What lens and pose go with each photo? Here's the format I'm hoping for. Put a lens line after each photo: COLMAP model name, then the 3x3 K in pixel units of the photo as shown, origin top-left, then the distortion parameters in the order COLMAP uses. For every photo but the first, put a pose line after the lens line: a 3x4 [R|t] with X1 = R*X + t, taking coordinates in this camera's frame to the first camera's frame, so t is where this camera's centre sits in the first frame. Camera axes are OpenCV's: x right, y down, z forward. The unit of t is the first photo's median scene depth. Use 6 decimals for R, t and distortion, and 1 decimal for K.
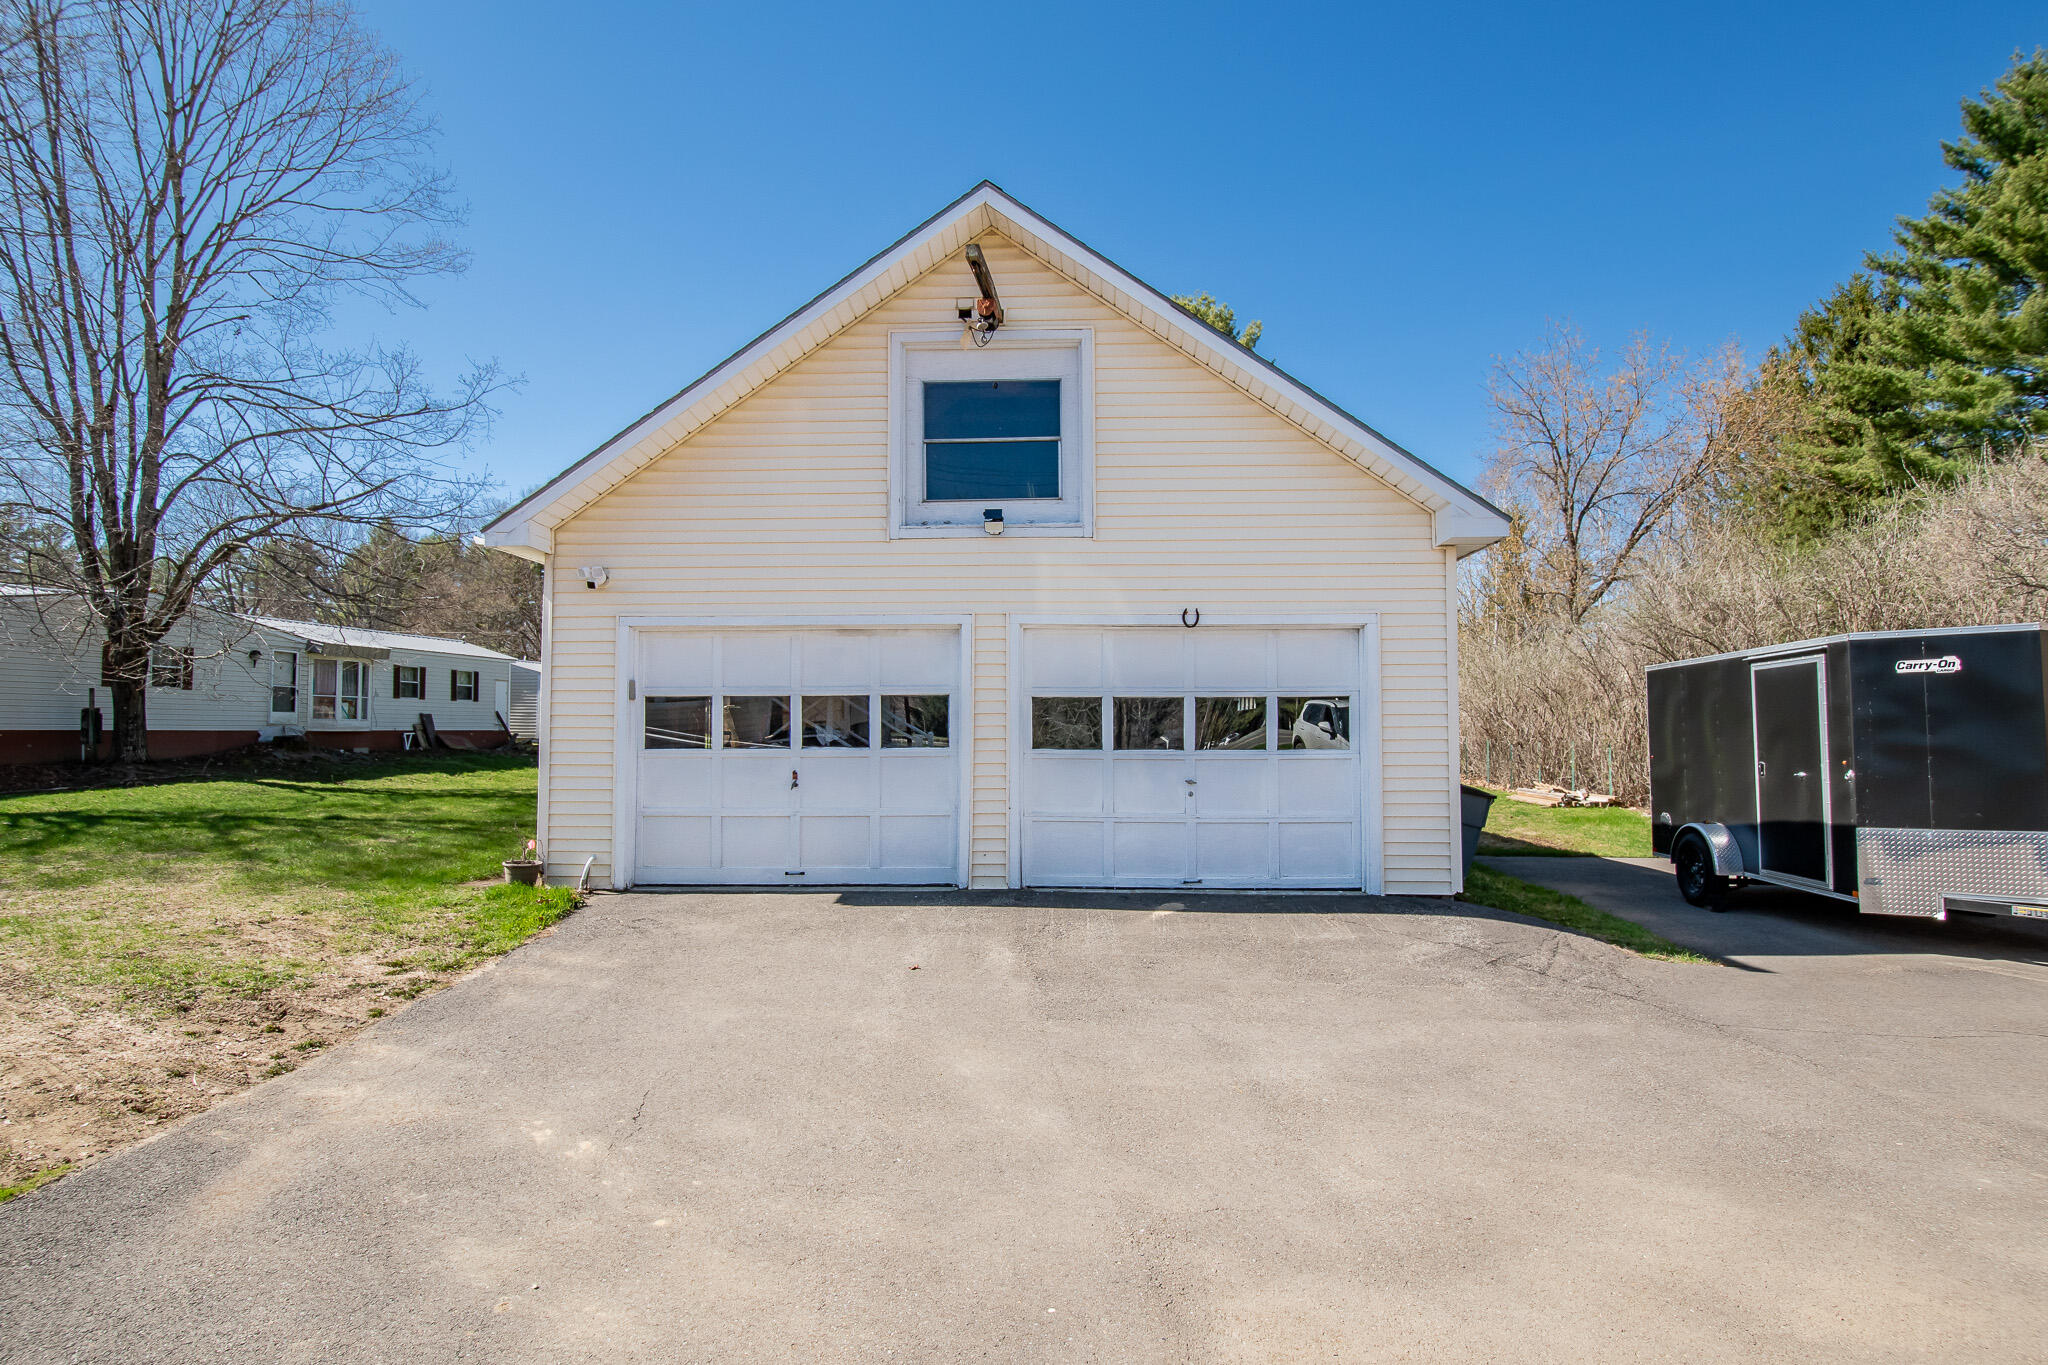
lens RADIAL K [[1017.5, 0, 1027.5], [0, 1017.5, 689.1], [0, 0, 1]] dist [0.002421, -0.014485]
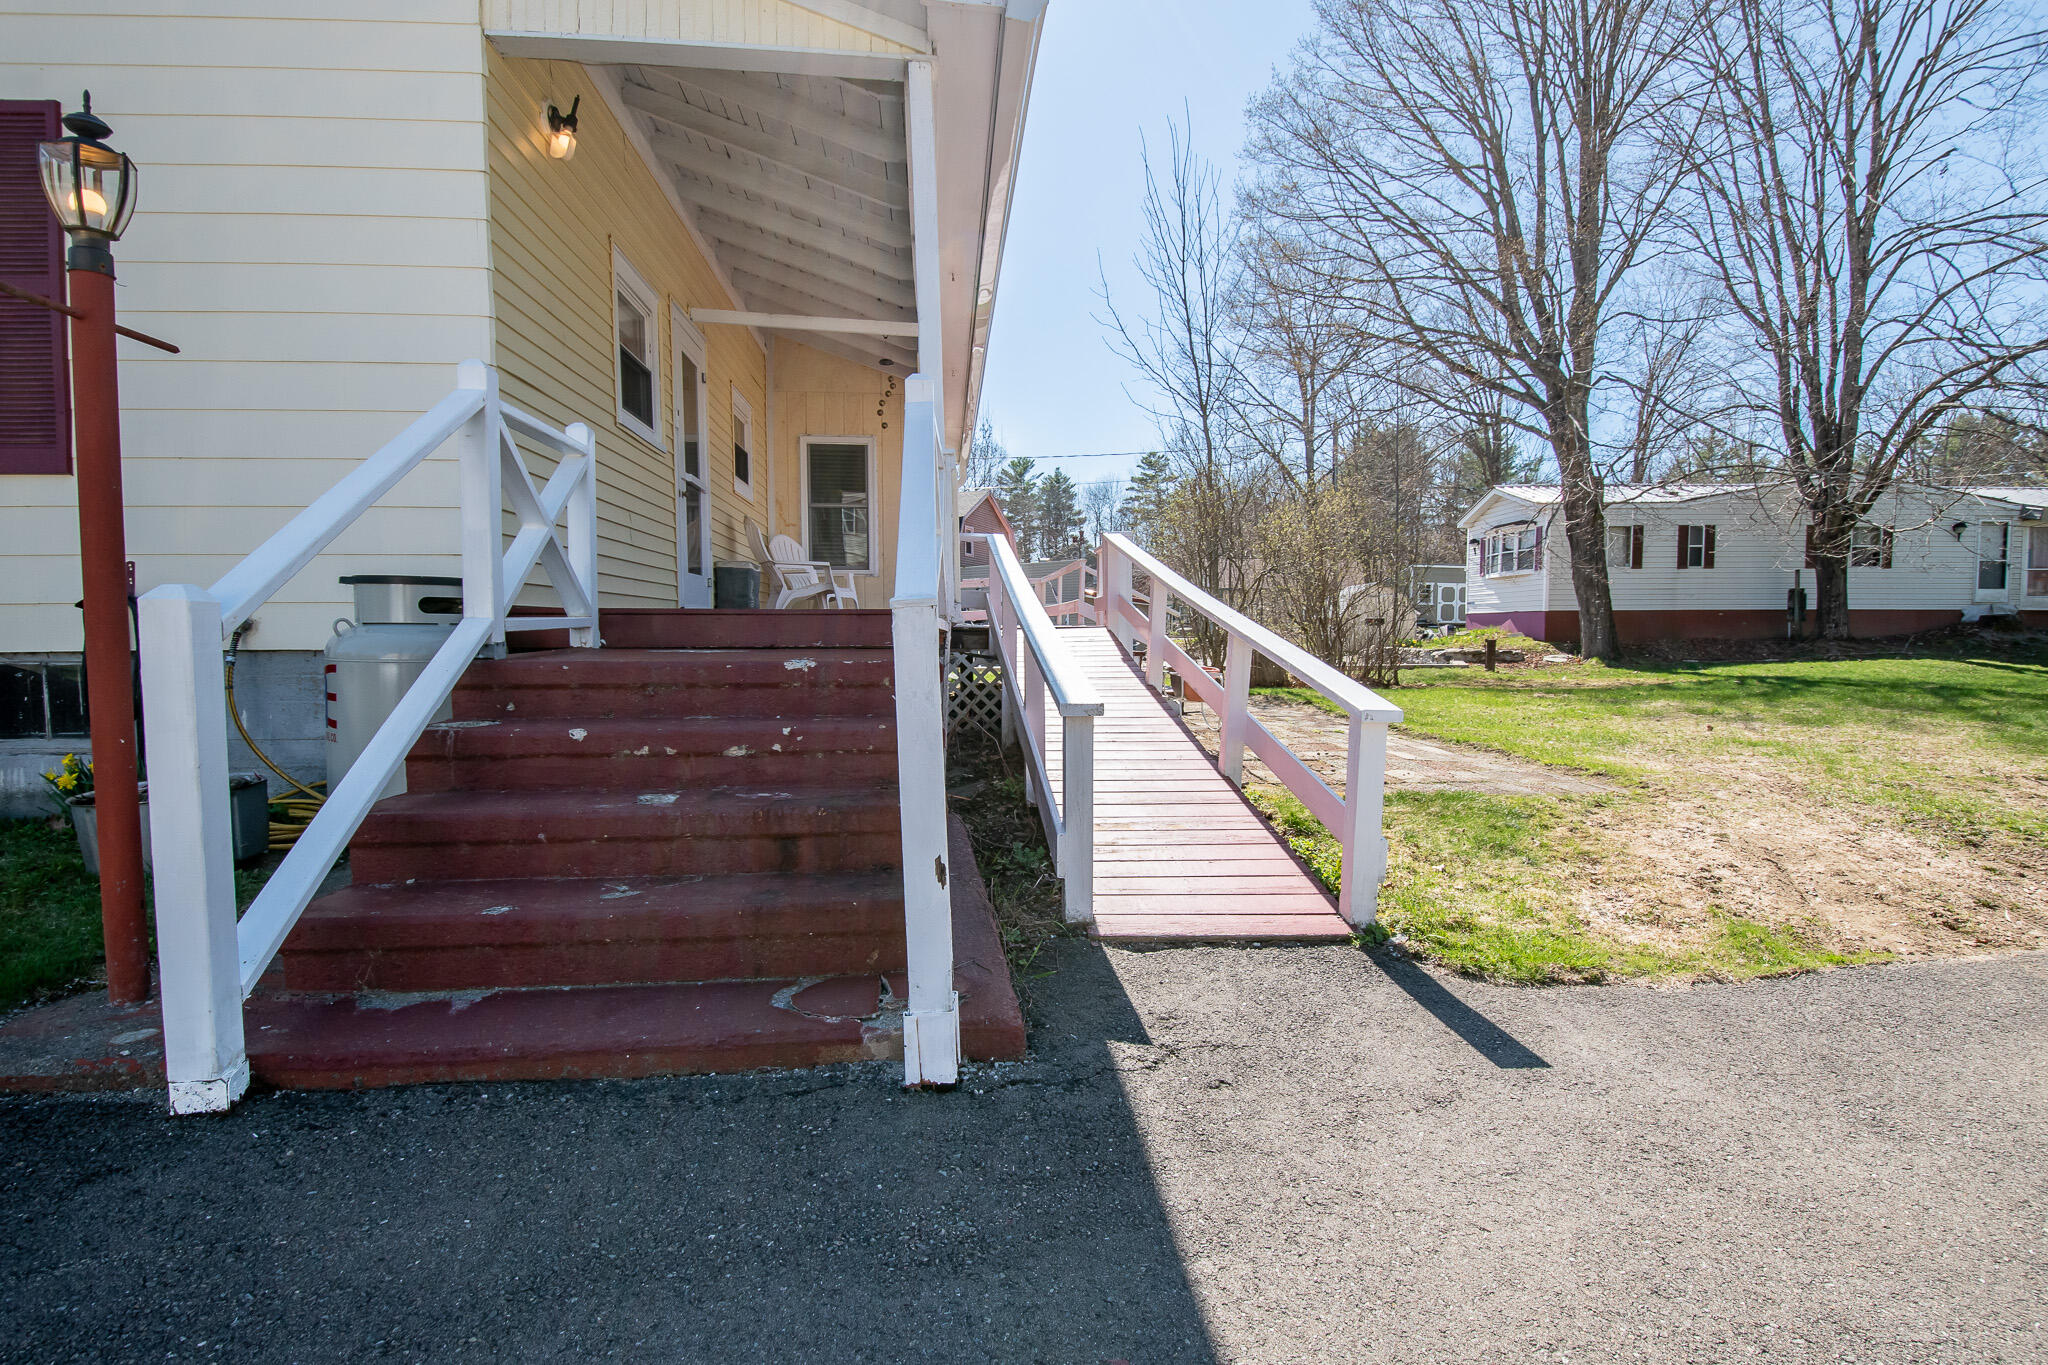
lens RADIAL K [[993.4, 0, 1033.2], [0, 993.4, 694.4], [0, 0, 1]] dist [0.004141, -0.014801]
pose [[0.180753, 0.061471, -0.981606, -0.032286], [0.044965, 0.996485, 0.070682, 0.020556], [0.982500, -0.056914, 0.177354, 0.005851]]
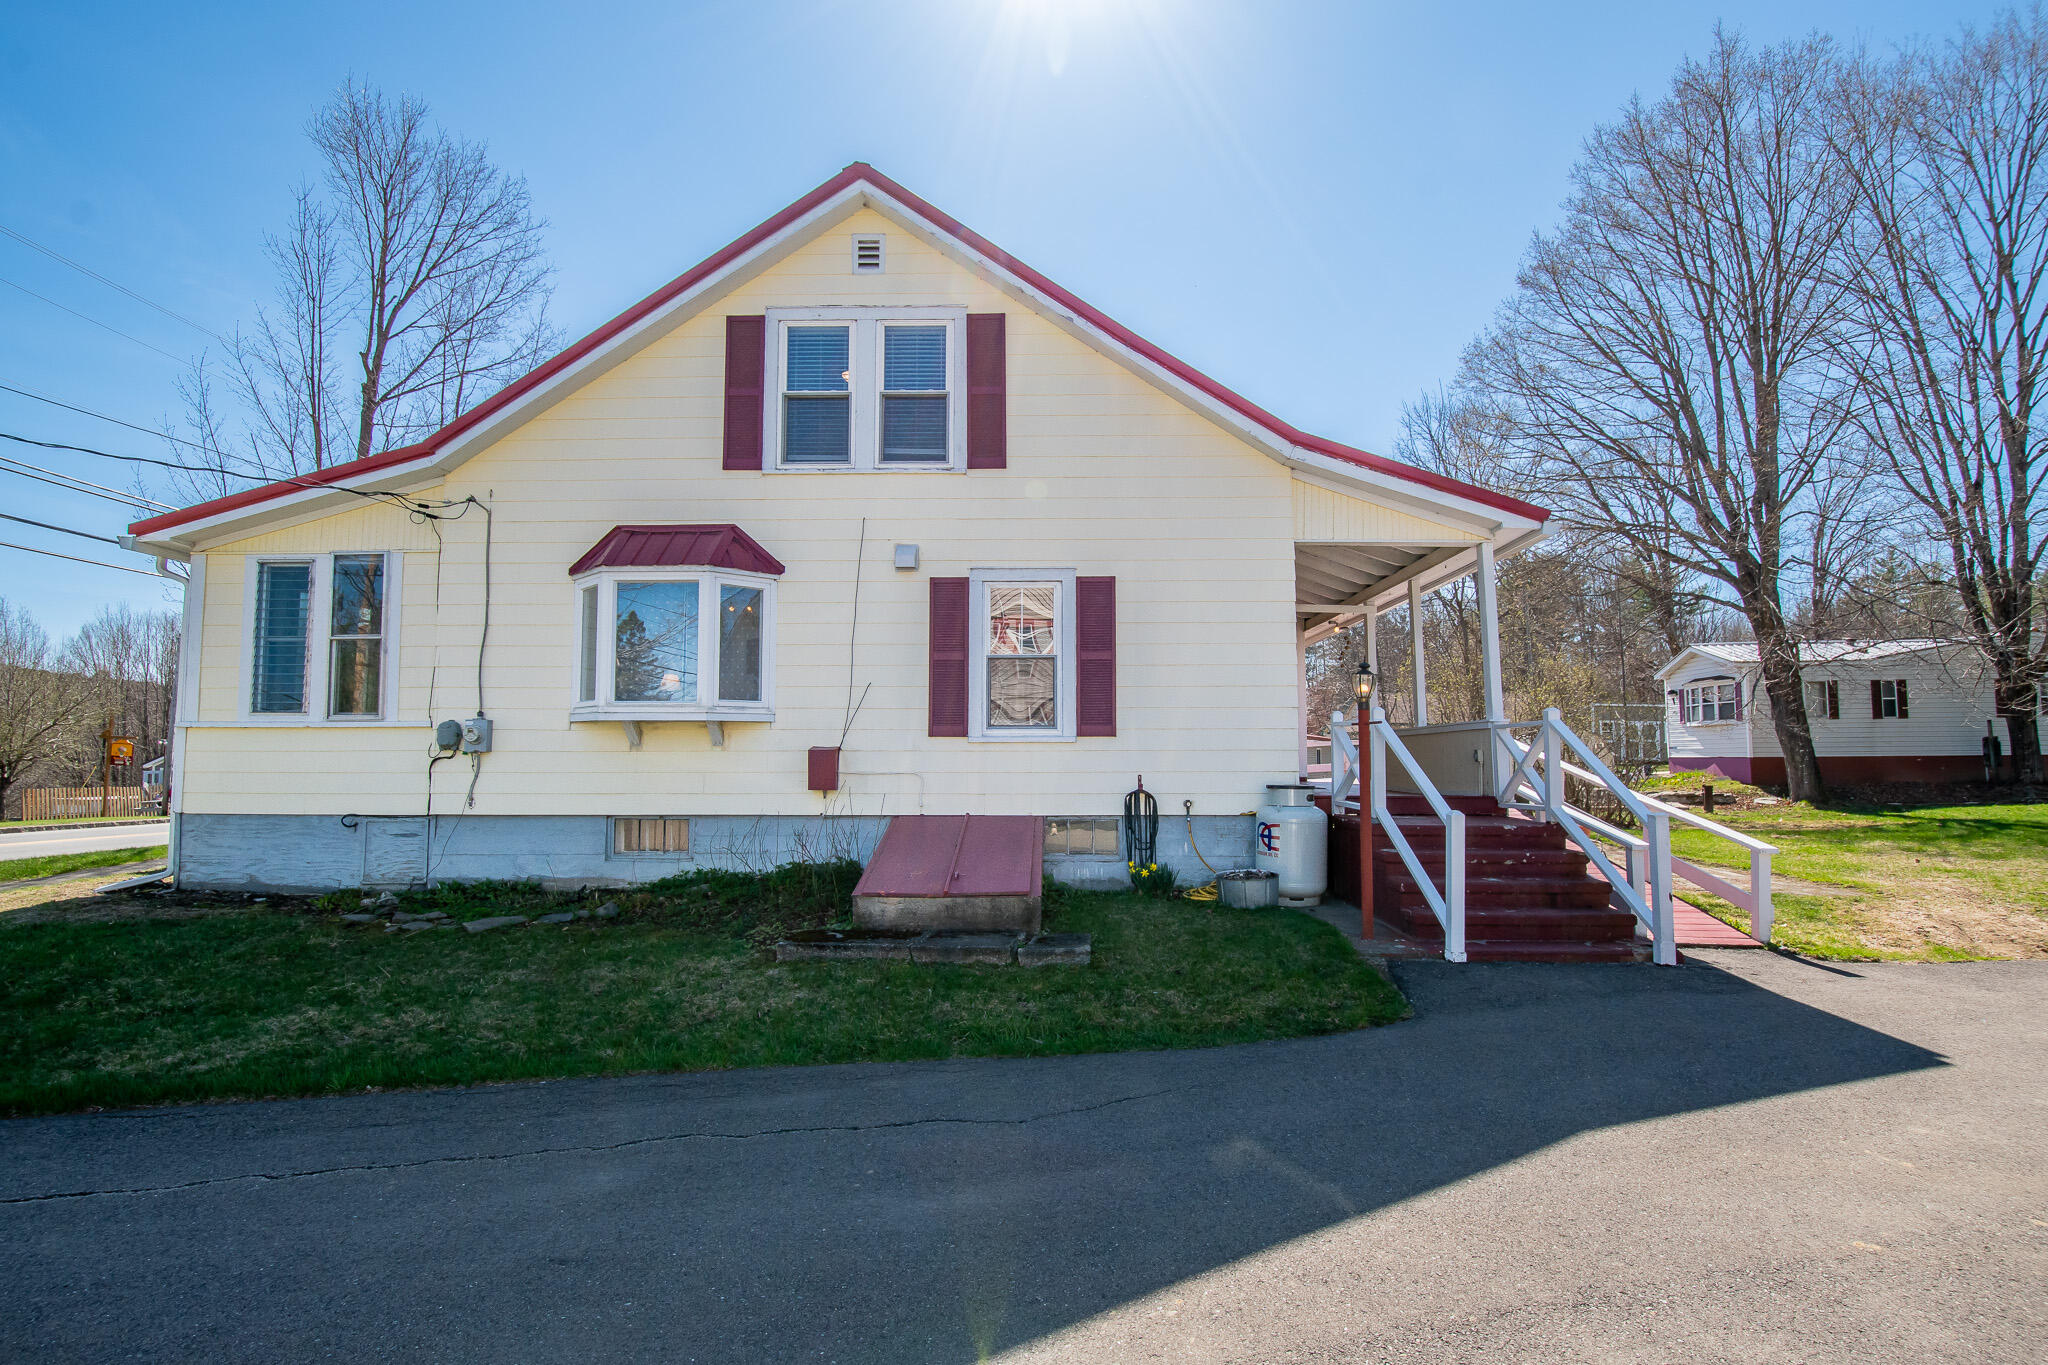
lens RADIAL K [[1017.5, 0, 1027.5], [0, 1017.5, 689.1], [0, 0, 1]] dist [0.002421, -0.014485]
pose [[0.063167, -0.068445, -0.995653, 0.191285], [0.045261, 0.996815, -0.065653, -0.010896], [0.996976, -0.040917, 0.066064, -0.213754]]
